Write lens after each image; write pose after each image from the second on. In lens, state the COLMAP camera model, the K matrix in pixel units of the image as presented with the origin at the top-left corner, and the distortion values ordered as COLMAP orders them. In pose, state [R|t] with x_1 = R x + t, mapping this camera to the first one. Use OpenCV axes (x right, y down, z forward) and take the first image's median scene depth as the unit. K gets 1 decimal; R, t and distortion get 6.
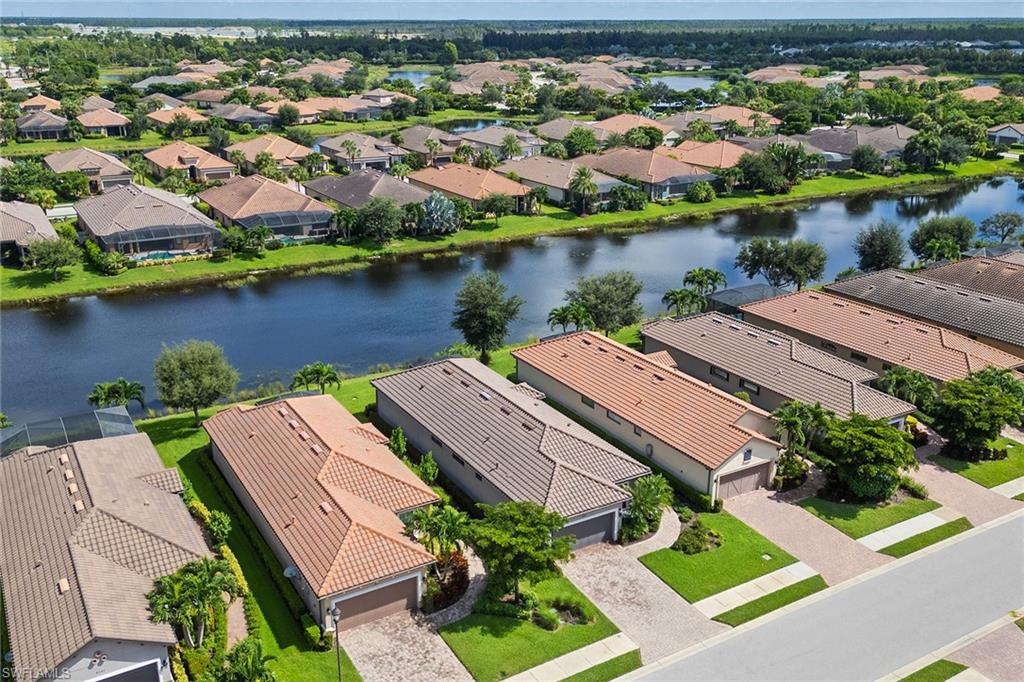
lens RADIAL K [[885.0, 0, 512.0], [0, 885.0, 341.0], [0, 0, 1]] dist [0.152935, -0.251457]
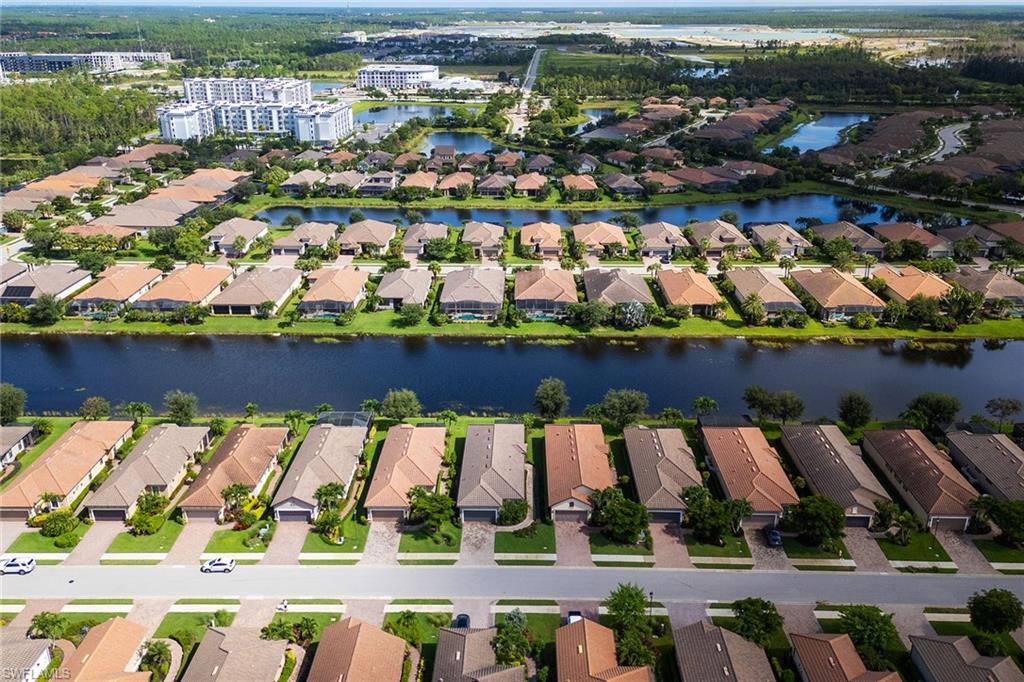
lens RADIAL K [[885.0, 0, 512.0], [0, 885.0, 341.0], [0, 0, 1]] dist [0.152935, -0.251457]
pose [[0.843376, 0.181133, -0.505873, 0.568951], [-0.167133, 0.983198, 0.073406, -0.191475], [0.510670, 0.022639, 0.859479, -0.444278]]
